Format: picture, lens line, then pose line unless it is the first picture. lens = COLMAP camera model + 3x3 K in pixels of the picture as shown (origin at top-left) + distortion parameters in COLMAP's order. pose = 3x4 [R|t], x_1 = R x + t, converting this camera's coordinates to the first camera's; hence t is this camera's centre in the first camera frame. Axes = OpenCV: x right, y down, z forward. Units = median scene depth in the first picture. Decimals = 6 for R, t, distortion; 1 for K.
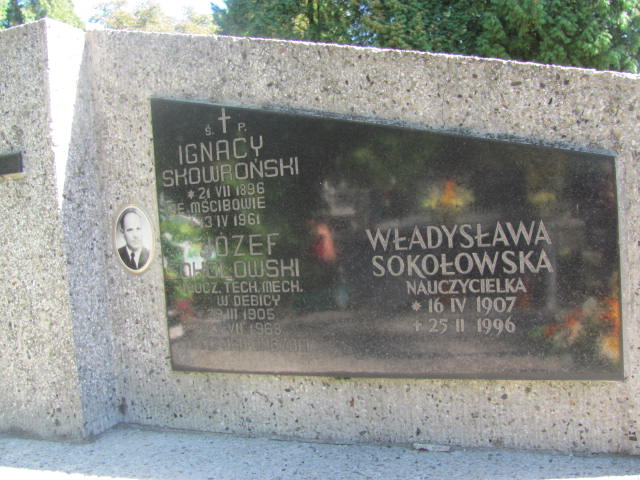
lens RADIAL K [[667.2, 0, 320.7], [0, 667.2, 246.5], [0, 0, 1]] dist [-0.139238, 0.000000]
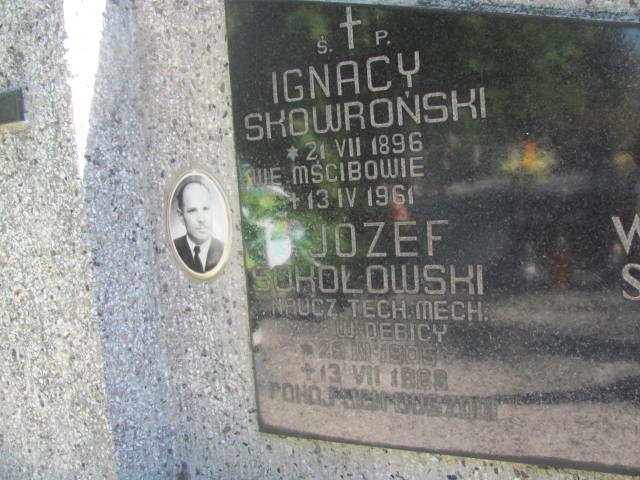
lens RADIAL K [[667.2, 0, 316.2], [0, 667.2, 238.3], [0, 0, 1]] dist [-0.139238, 0.000000]
pose [[0.995445, 0.005737, -0.095169, -0.114196], [-0.001558, 0.999033, 0.043929, -0.027389], [0.095329, -0.043580, 0.994491, 0.390141]]
